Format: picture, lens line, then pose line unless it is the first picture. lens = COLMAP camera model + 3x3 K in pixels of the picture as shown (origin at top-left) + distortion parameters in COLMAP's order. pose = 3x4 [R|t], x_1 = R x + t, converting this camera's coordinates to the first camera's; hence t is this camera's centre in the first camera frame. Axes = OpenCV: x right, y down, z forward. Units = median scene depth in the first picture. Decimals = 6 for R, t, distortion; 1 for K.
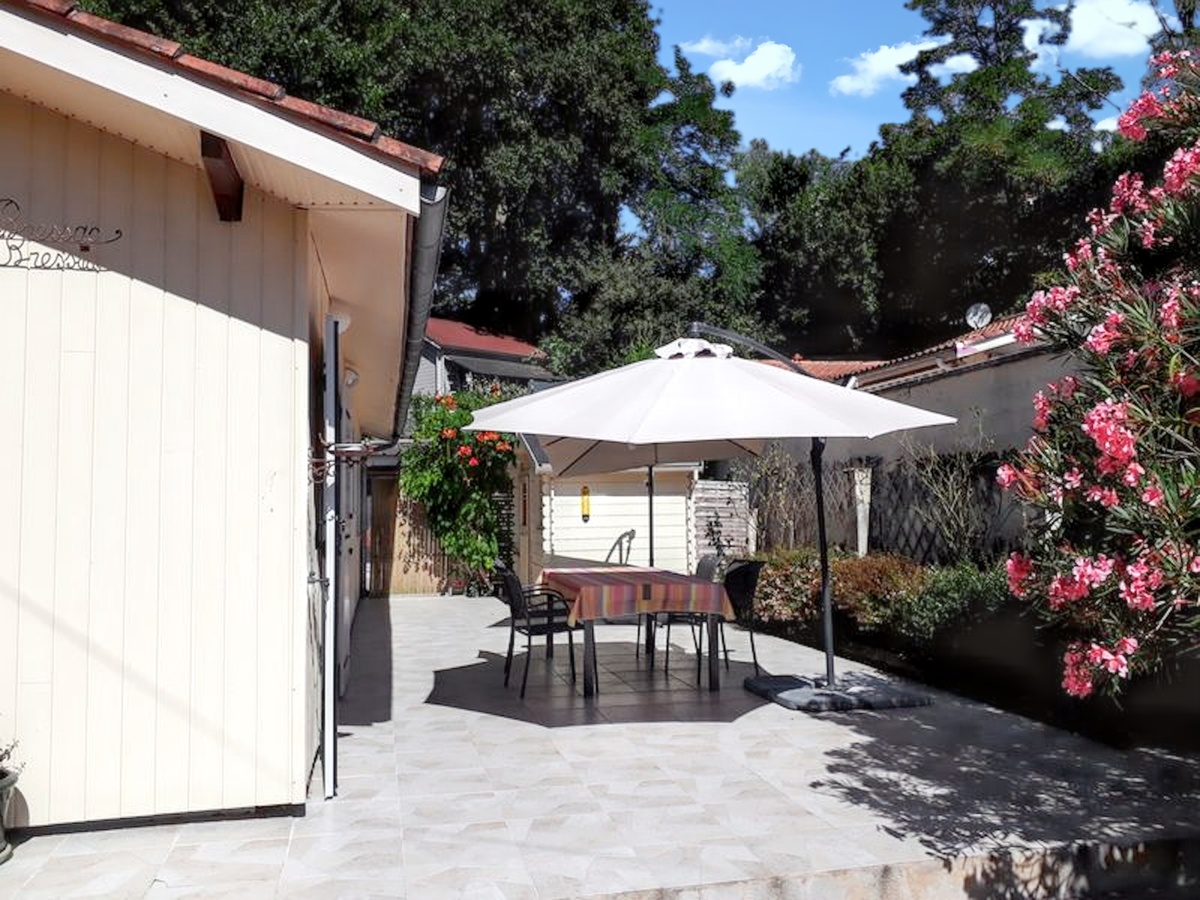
lens RADIAL K [[900.9, 0, 584.9], [0, 900.9, 478.9], [0, 0, 1]] dist [0.063261, -0.088910]
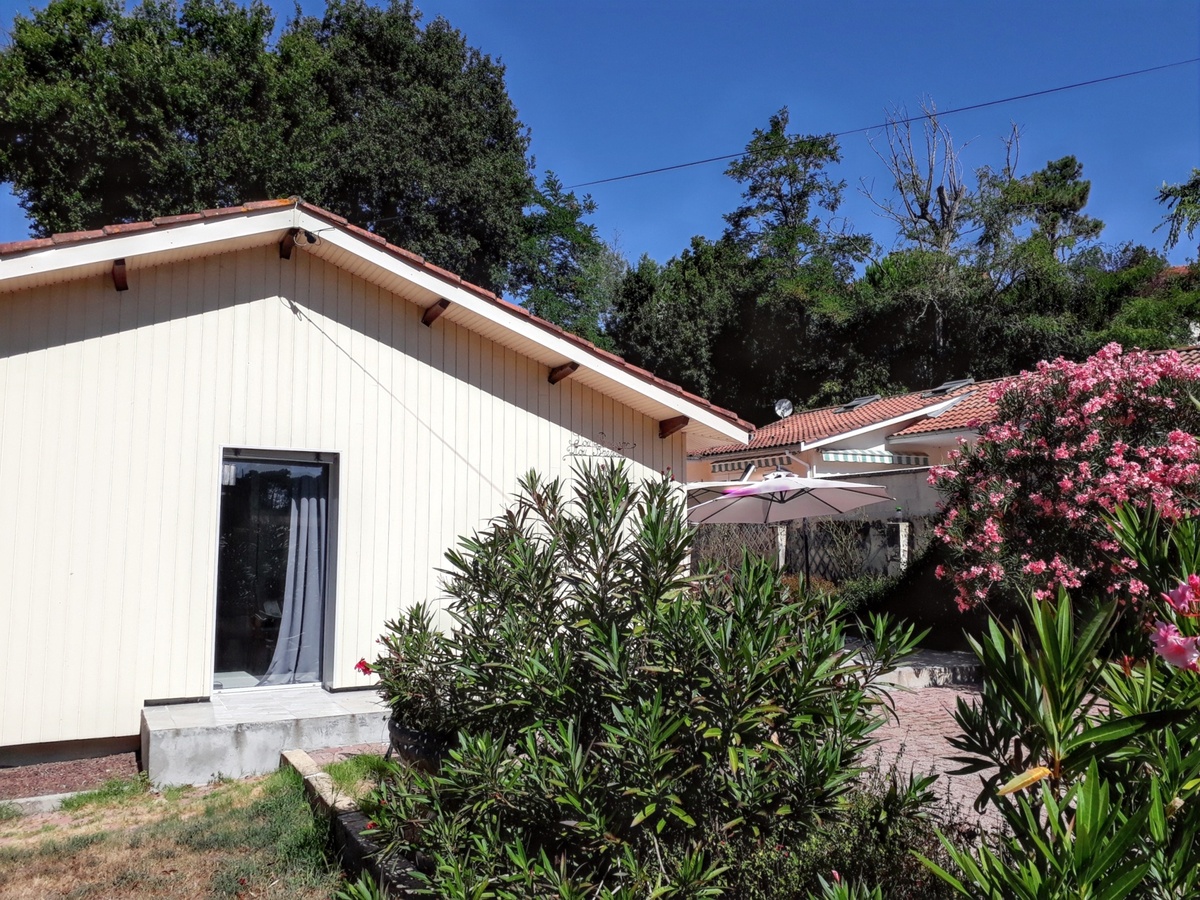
lens RADIAL K [[900.9, 0, 584.9], [0, 900.9, 478.9], [0, 0, 1]] dist [0.063261, -0.088910]
pose [[0.966057, 0.026375, 0.256978, -0.405516], [-0.014880, 0.998804, -0.046571, -0.012219], [-0.257899, 0.041166, 0.965294, -0.458083]]
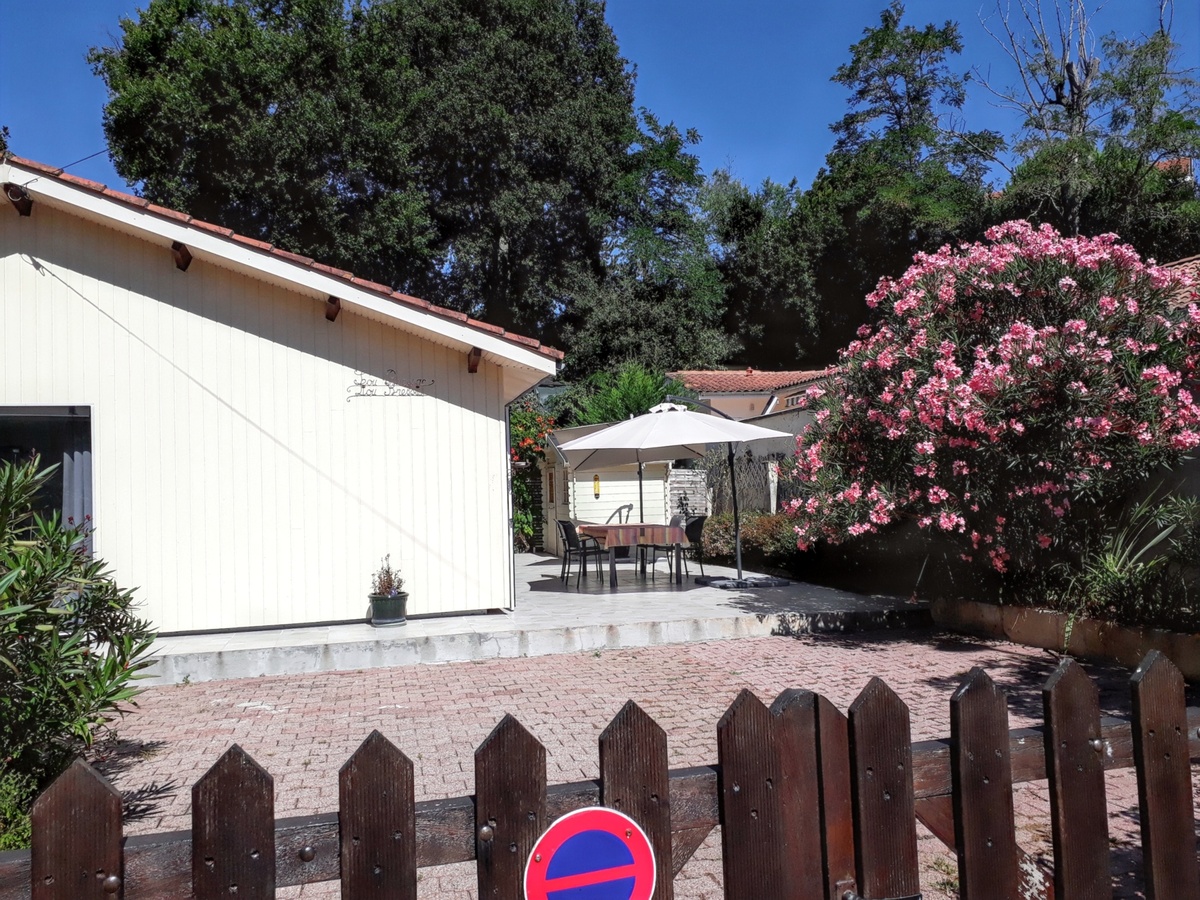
lens RADIAL K [[892.6, 0, 600.0], [0, 892.6, 450.0], [0, 0, 1]] dist [0.069803, -0.080845]
pose [[0.999126, -0.021826, 0.035650, -0.042086], [0.022445, 0.999603, -0.017044, -0.007465], [-0.035264, 0.017830, 0.999219, -0.443105]]
